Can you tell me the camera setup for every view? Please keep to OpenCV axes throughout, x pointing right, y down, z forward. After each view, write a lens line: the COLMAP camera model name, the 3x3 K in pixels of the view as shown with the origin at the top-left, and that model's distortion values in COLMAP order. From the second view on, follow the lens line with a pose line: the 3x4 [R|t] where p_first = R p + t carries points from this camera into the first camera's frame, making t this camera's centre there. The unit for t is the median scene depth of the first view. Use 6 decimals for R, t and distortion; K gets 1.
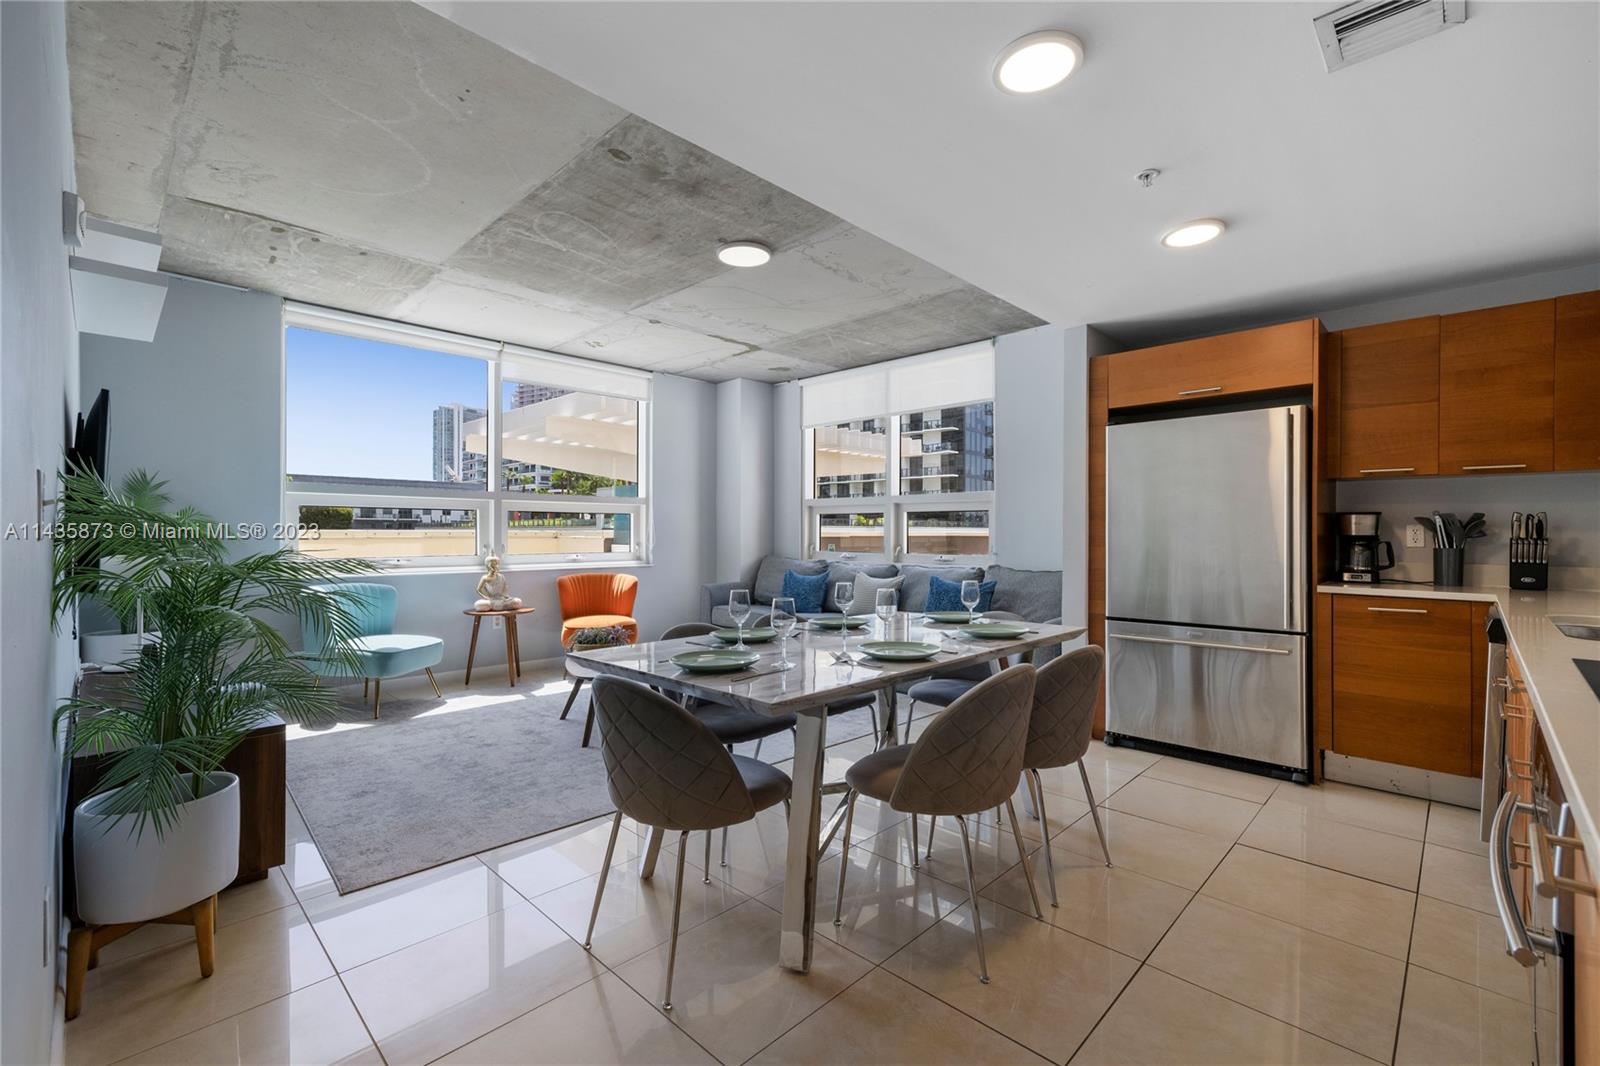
lens RADIAL K [[675.6, 0, 803.0], [0, 675.6, 538.0], [0, 0, 1]] dist [-0.002706, 0.001318]
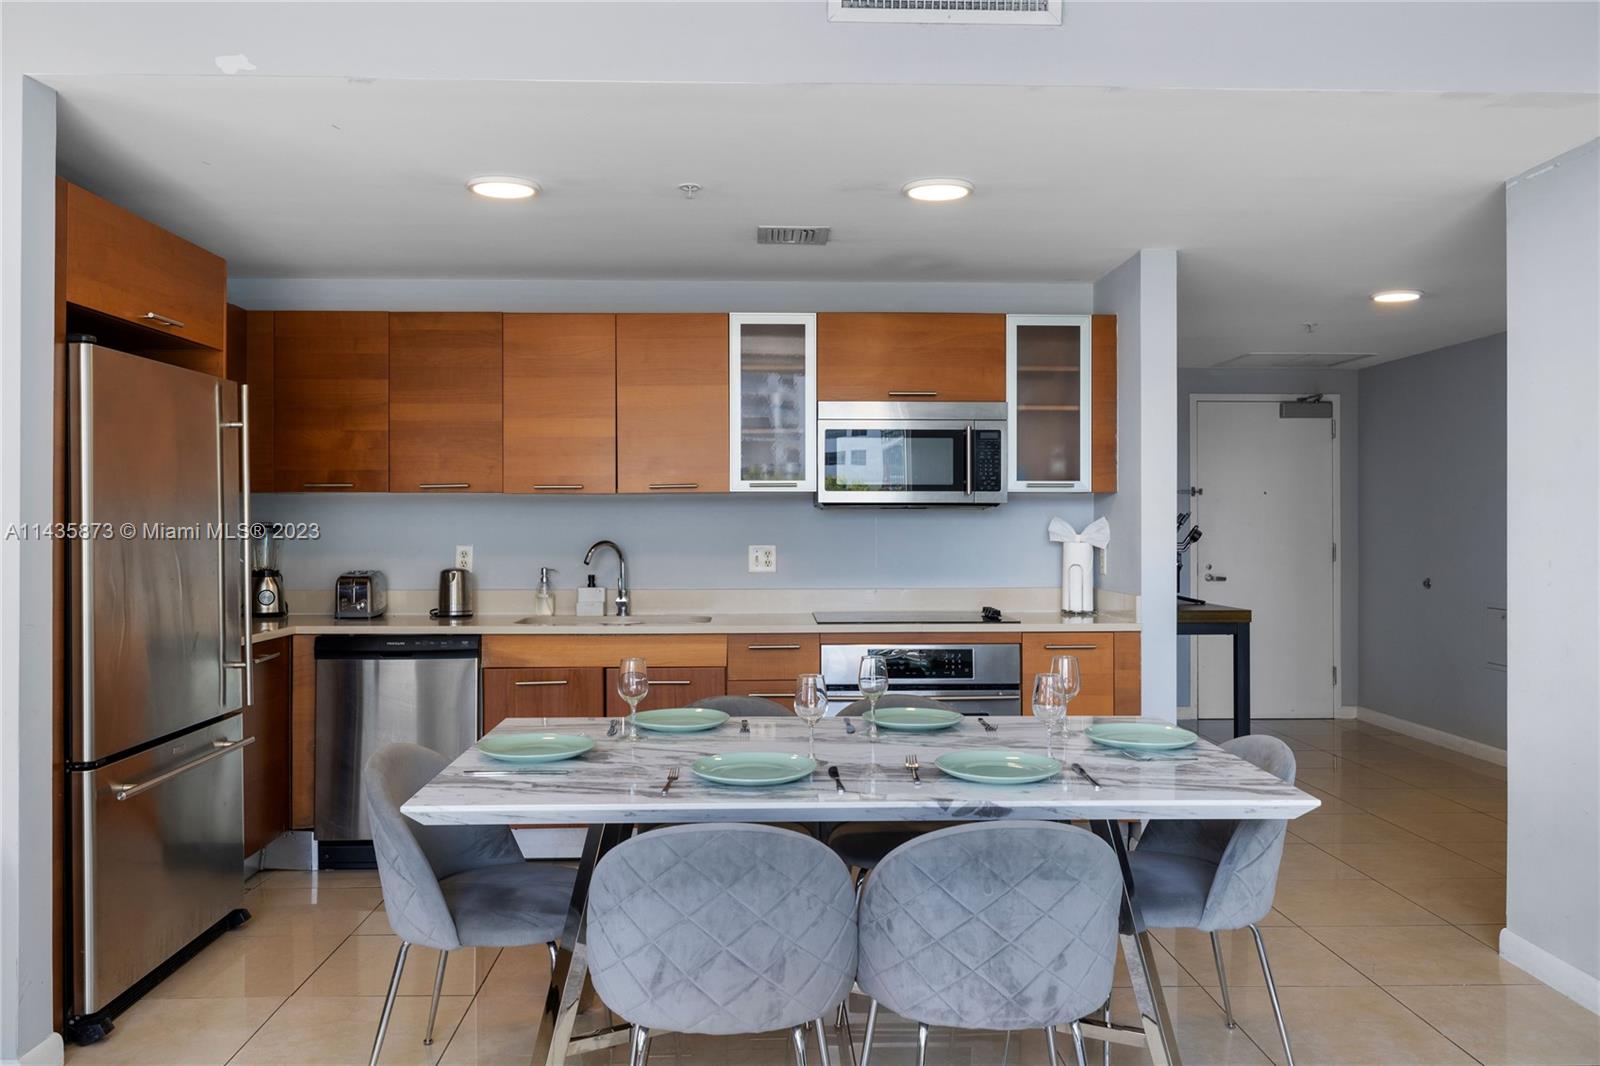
lens RADIAL K [[1214.2, 0, 797.7], [0, 1214.2, 528.8], [0, 0, 1]] dist [-0.040443, -0.007872]
pose [[-0.721954, -0.007067, 0.691905, -0.342287], [0.003582, 0.999896, 0.013950, -0.038568], [-0.691931, 0.012550, -0.721854, 0.953007]]
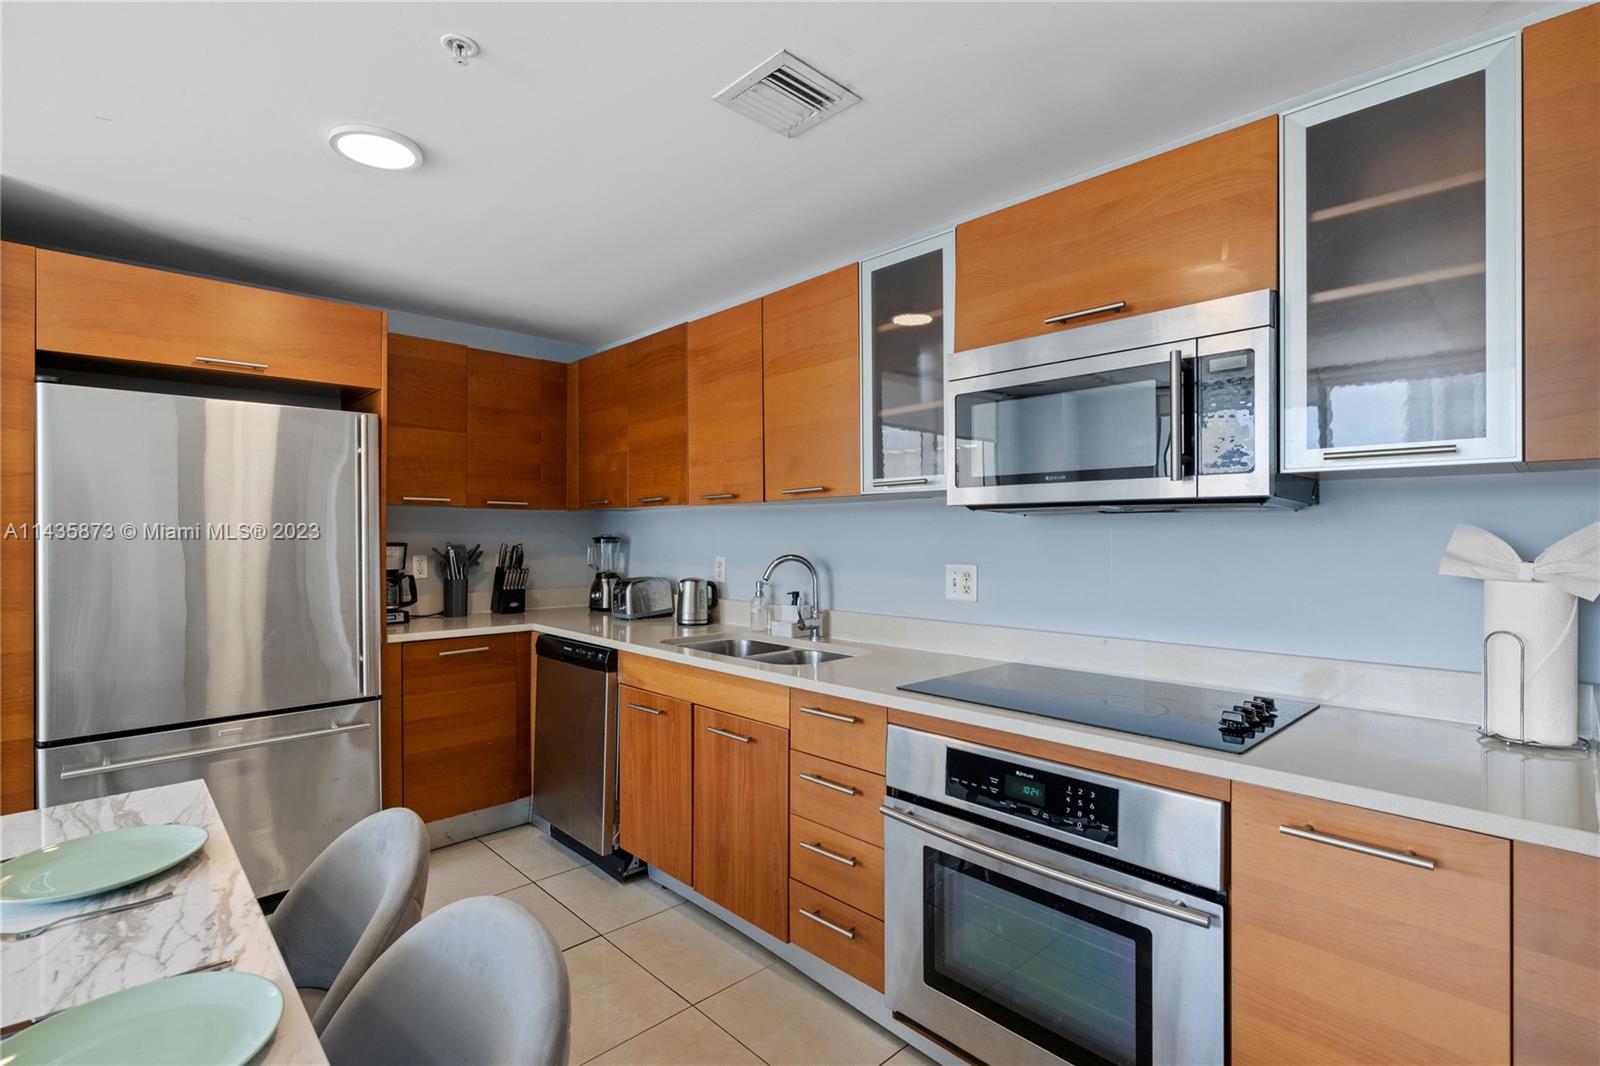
lens RADIAL K [[747.3, 0, 800.4], [0, 747.3, 532.3], [0, 0, 1]] dist [-0.010762, 0.001716]
pose [[0.032946, -0.001698, 0.999456, -0.082960], [0.010136, 0.999948, 0.001364, -0.032707], [-0.999406, 0.010086, 0.032962, 0.295468]]
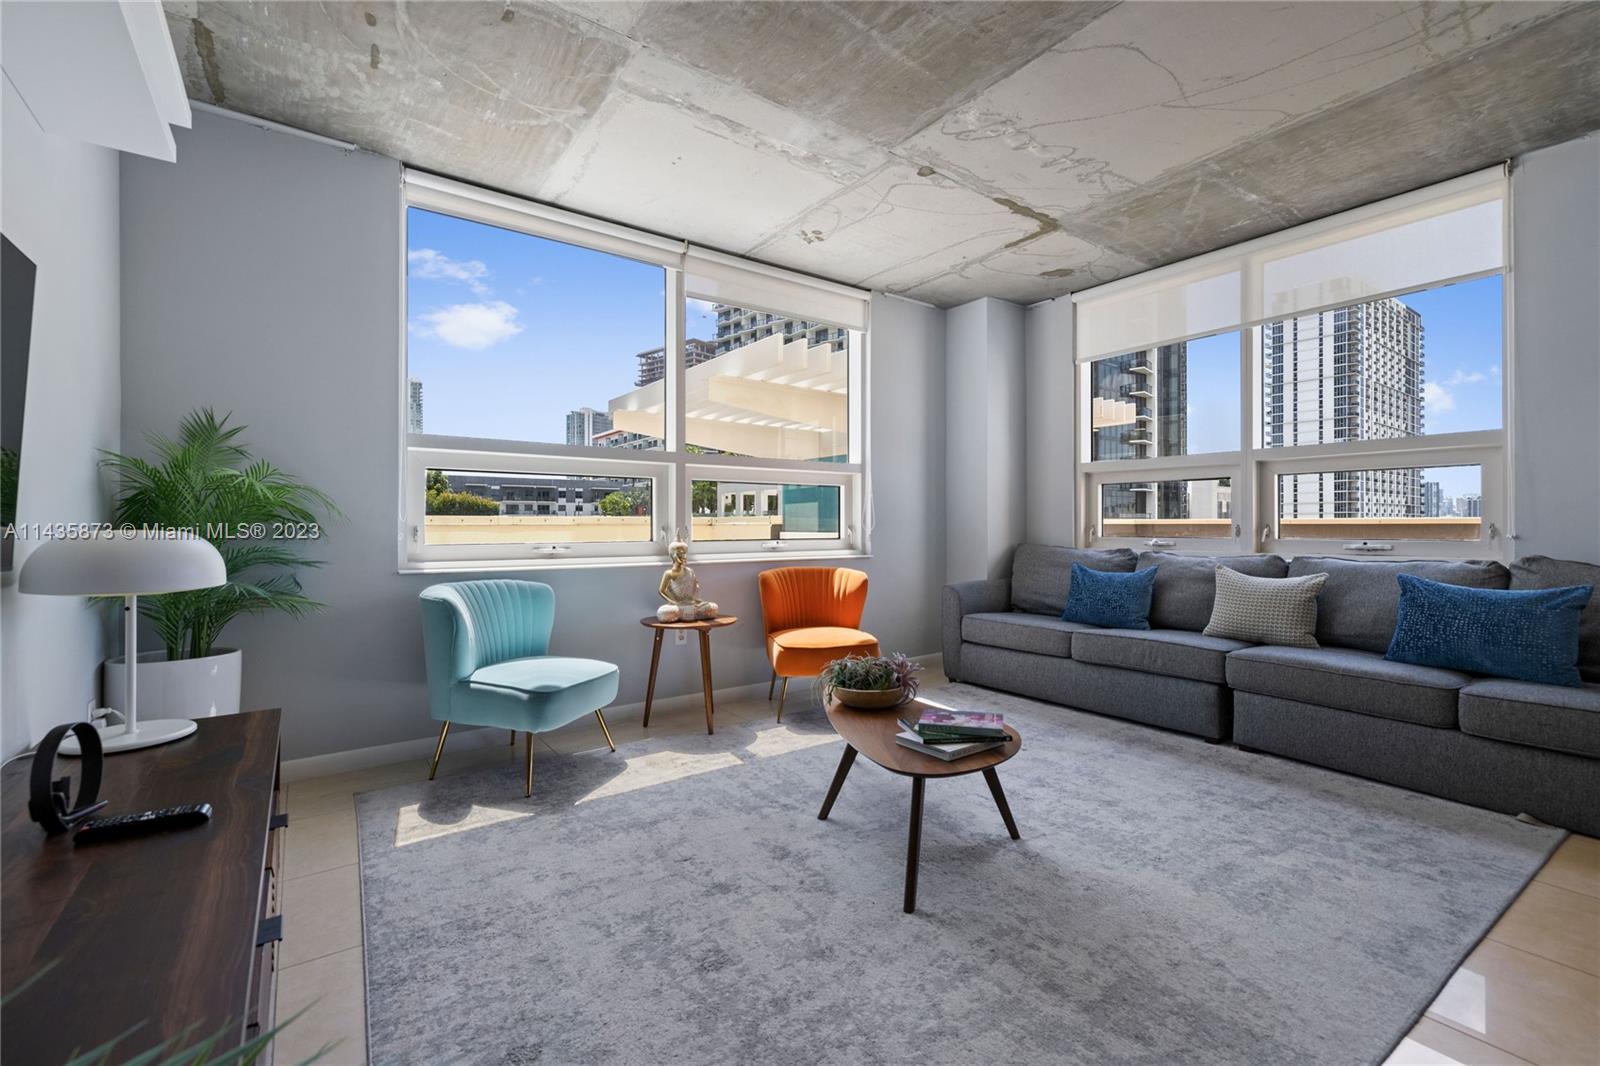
lens RADIAL K [[675.6, 0, 794.6], [0, 675.6, 529.0], [0, 0, 1]] dist [-0.002706, 0.001318]
pose [[0.984523, -0.003914, -0.175212, -0.239123], [0.003344, 0.999988, -0.003553, 0.018390], [0.175224, 0.002912, 0.984524, 0.365752]]
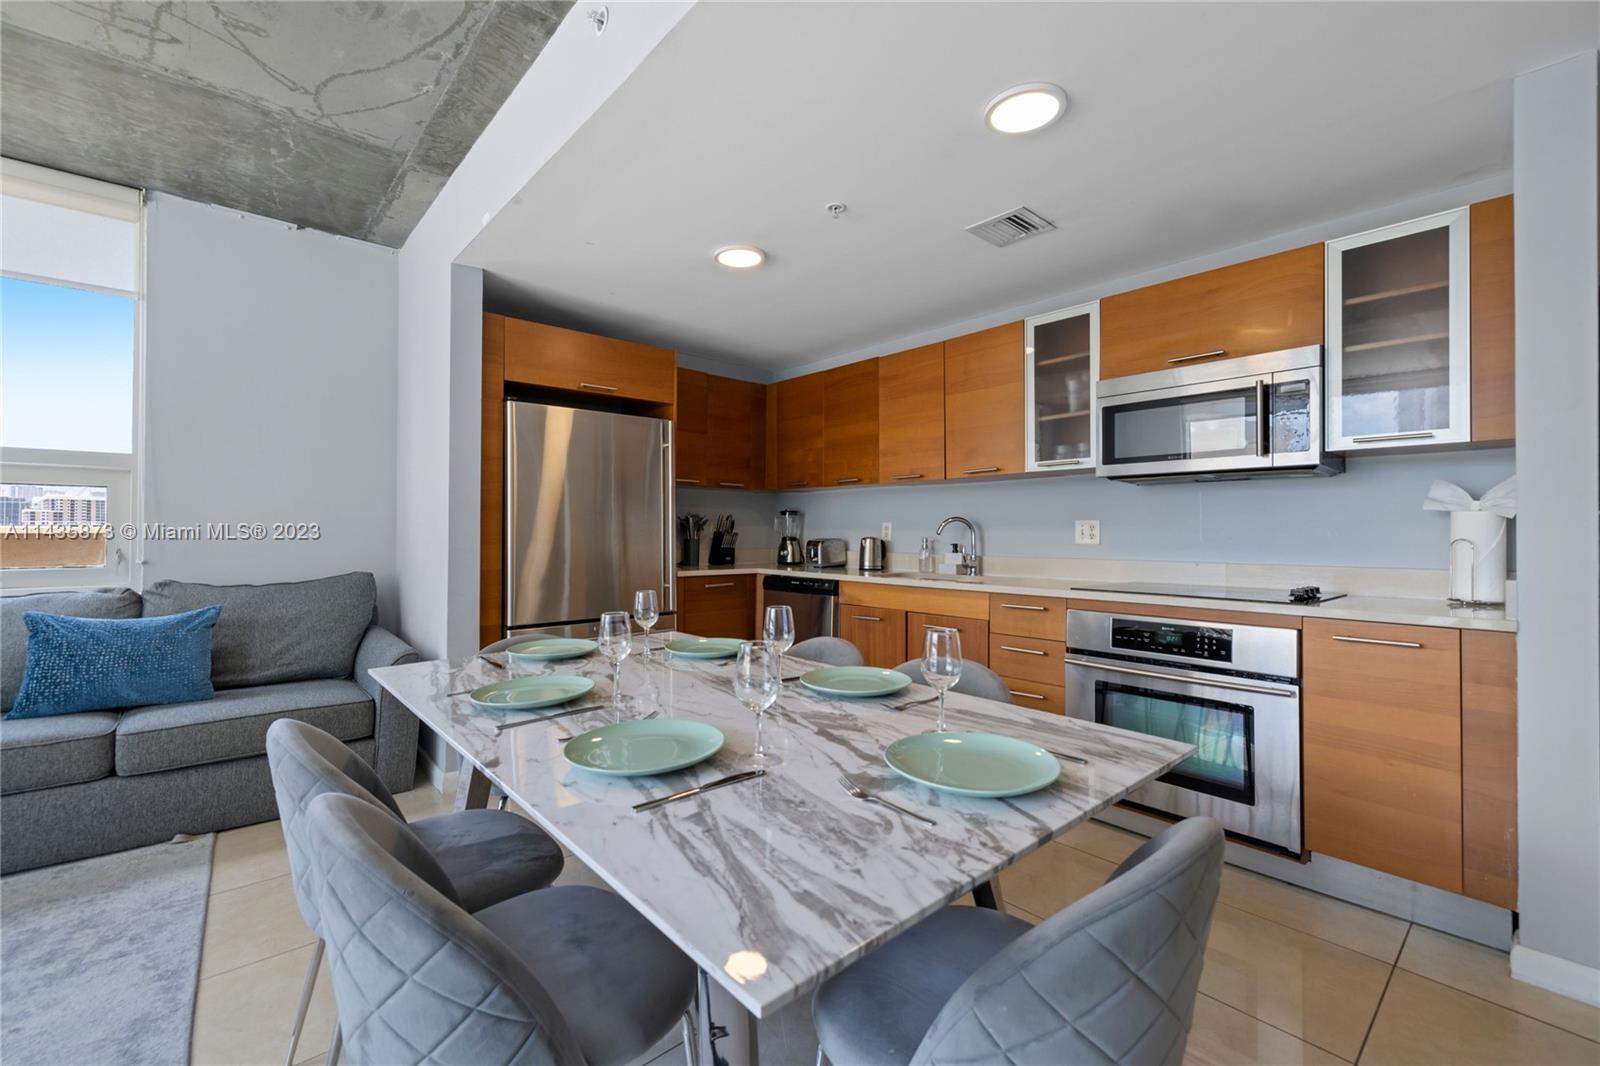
lens RADIAL K [[675.6, 0, 790.0], [0, 675.6, 524.9], [0, 0, 1]] dist [-0.002706, 0.001318]
pose [[0.081443, 0.006605, 0.996656, -0.274322], [0.006213, 0.999955, -0.007134, -0.001748], [-0.996659, 0.006774, 0.081398, 0.445000]]
